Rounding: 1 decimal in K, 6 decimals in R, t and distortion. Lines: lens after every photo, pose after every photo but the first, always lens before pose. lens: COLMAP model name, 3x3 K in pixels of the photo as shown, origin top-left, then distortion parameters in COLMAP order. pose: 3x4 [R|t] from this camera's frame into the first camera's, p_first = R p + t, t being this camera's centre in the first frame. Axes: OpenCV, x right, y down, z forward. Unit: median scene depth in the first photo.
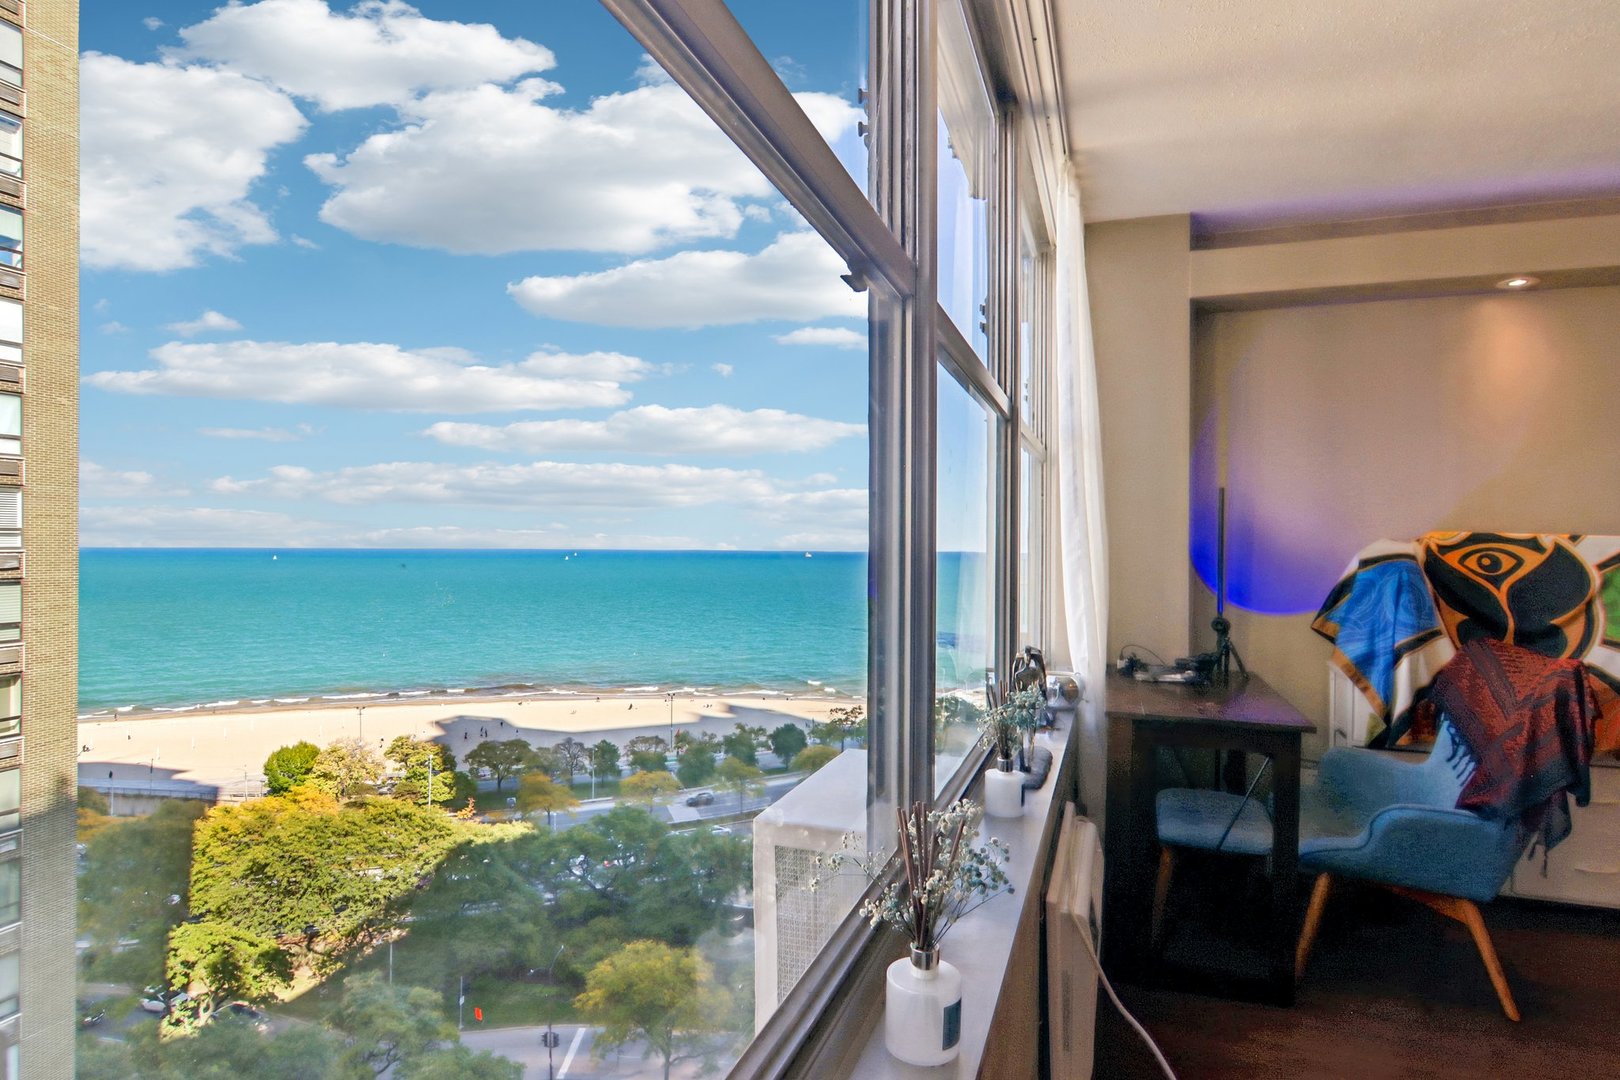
lens RADIAL K [[834.8, 0, 868.0], [0, 834.8, 546.8], [0, 0, 1]] dist [-0.008164, -0.000562]
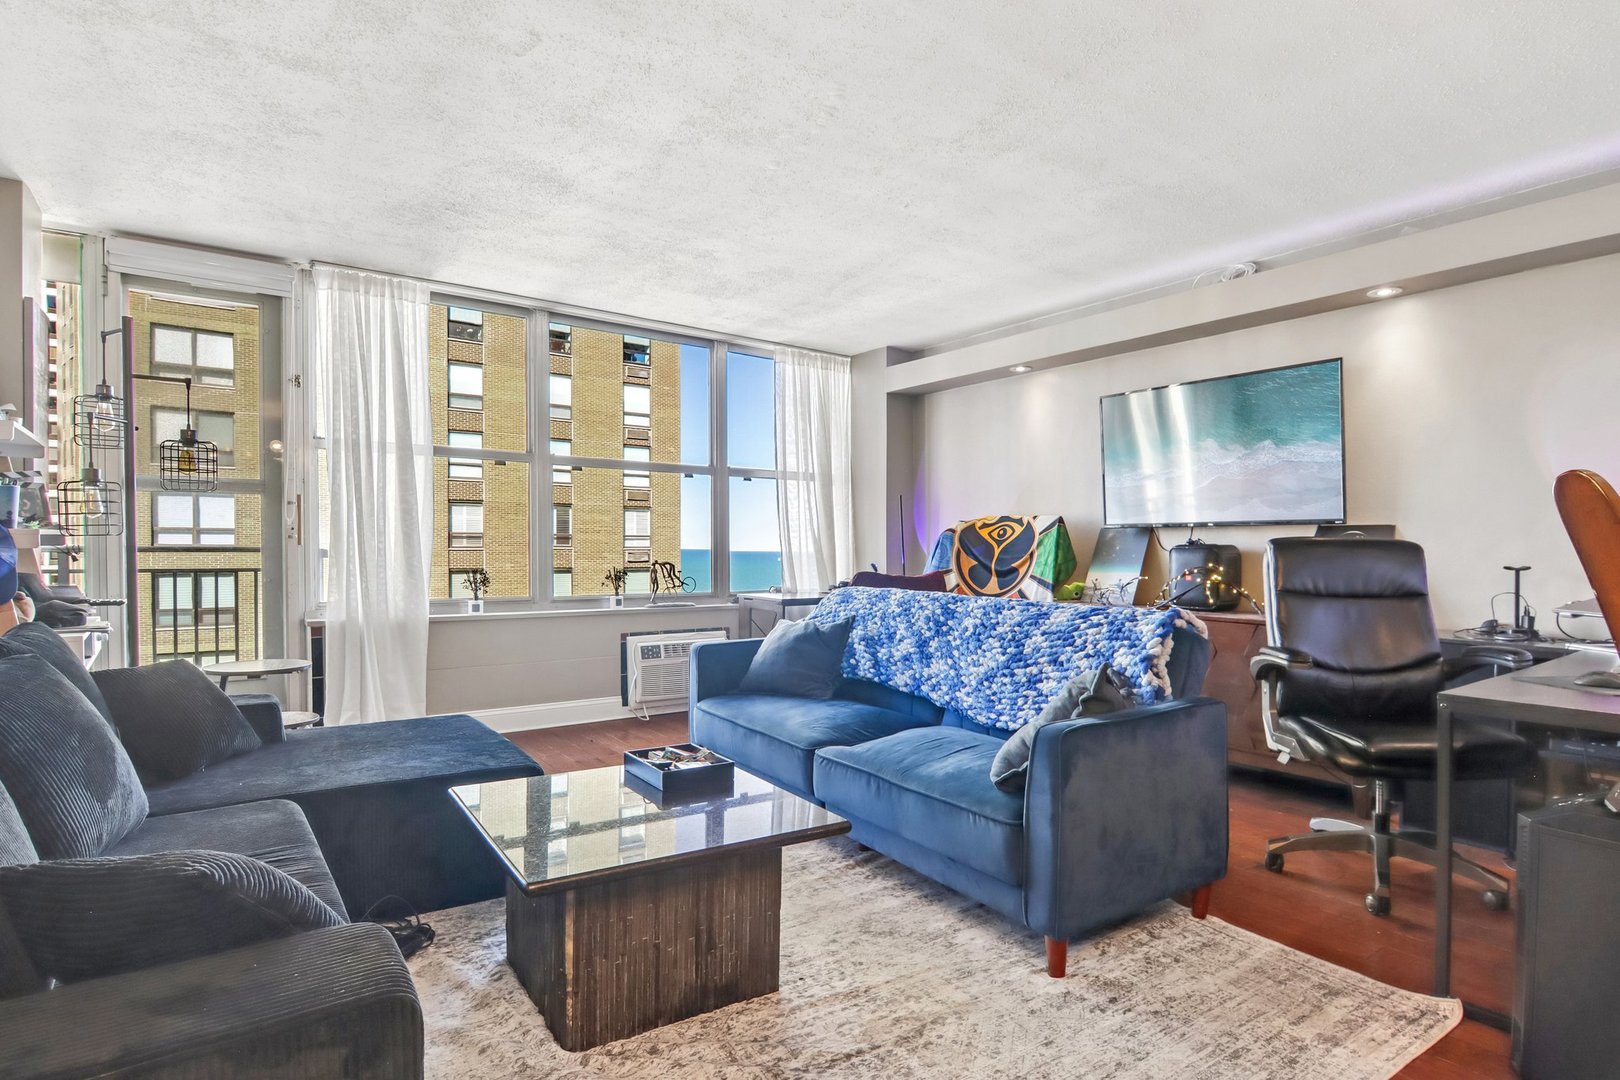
lens RADIAL K [[855.7, 0, 795.4], [0, 855.7, 541.1], [0, 0, 1]] dist [-0.000287, -0.018204]
pose [[0.789017, -0.006685, -0.614335, 0.098423], [-0.001657, 0.999914, -0.013009, 0.003966], [0.614370, 0.011283, 0.788938, -0.044680]]
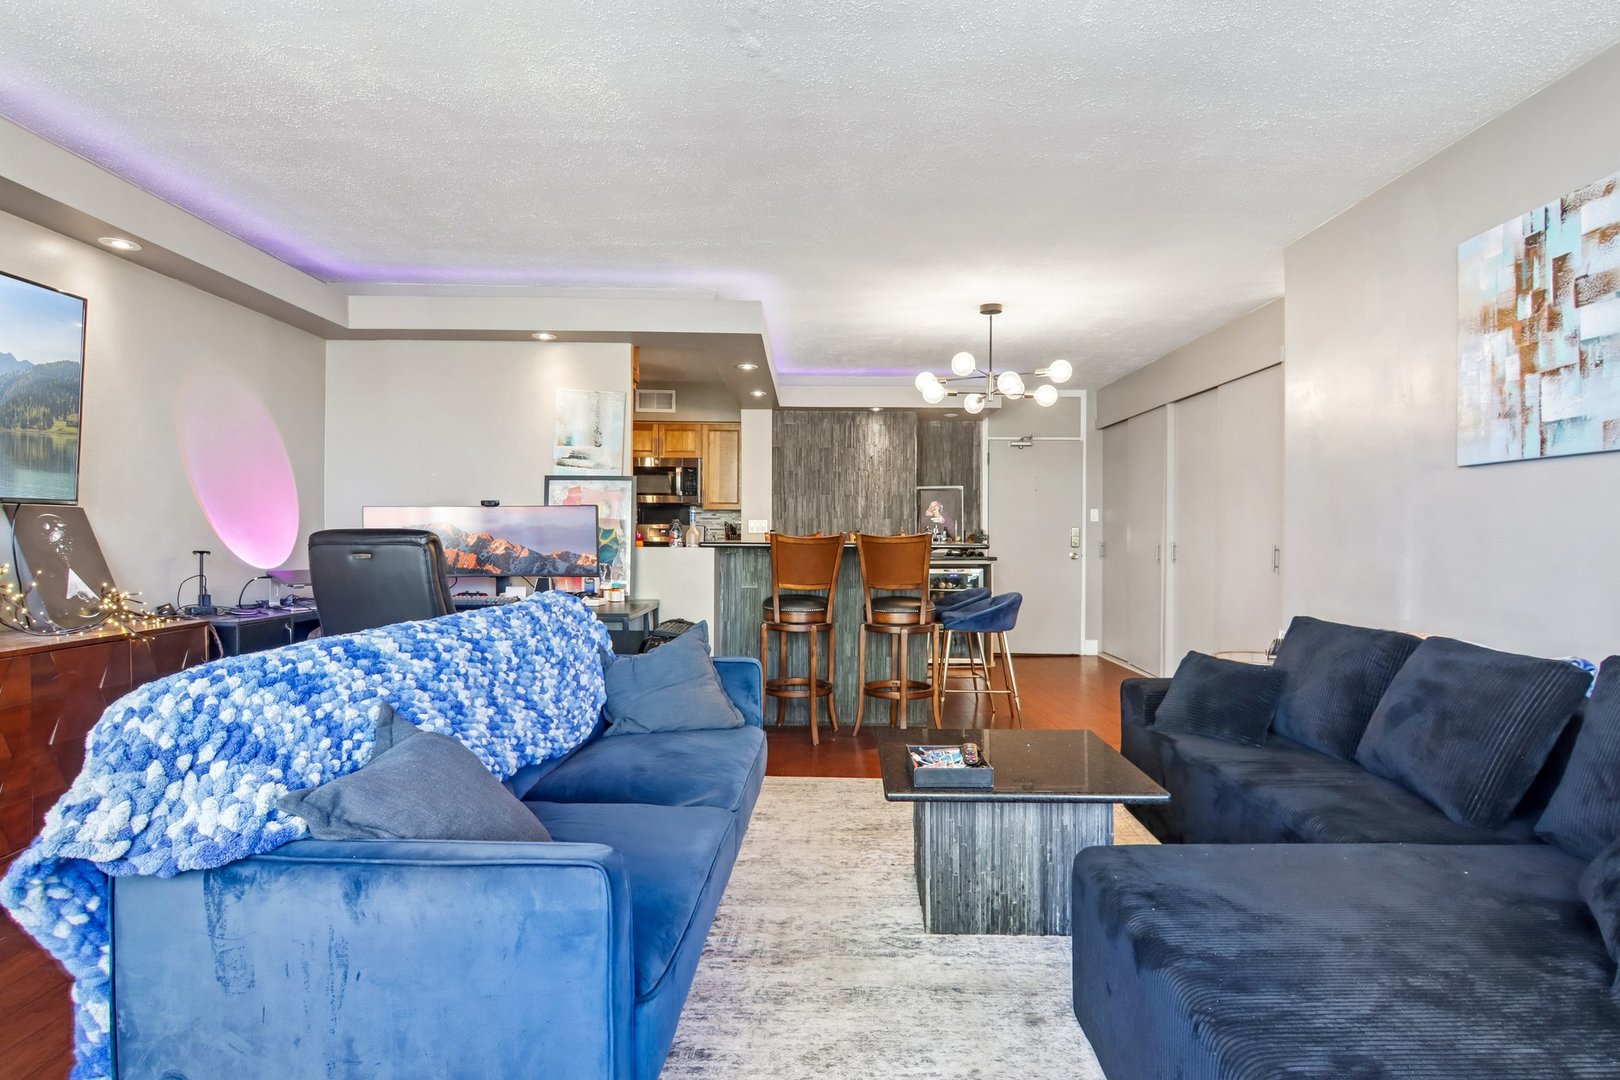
lens RADIAL K [[843.1, 0, 822.0], [0, 843.1, 540.8], [0, 0, 1]] dist [0.002529, -0.014084]
pose [[-0.303594, -0.019855, 0.952595, 0.010281], [-0.009077, 0.999798, 0.017946, 0.002149], [-0.952758, -0.003198, -0.303713, 0.018195]]
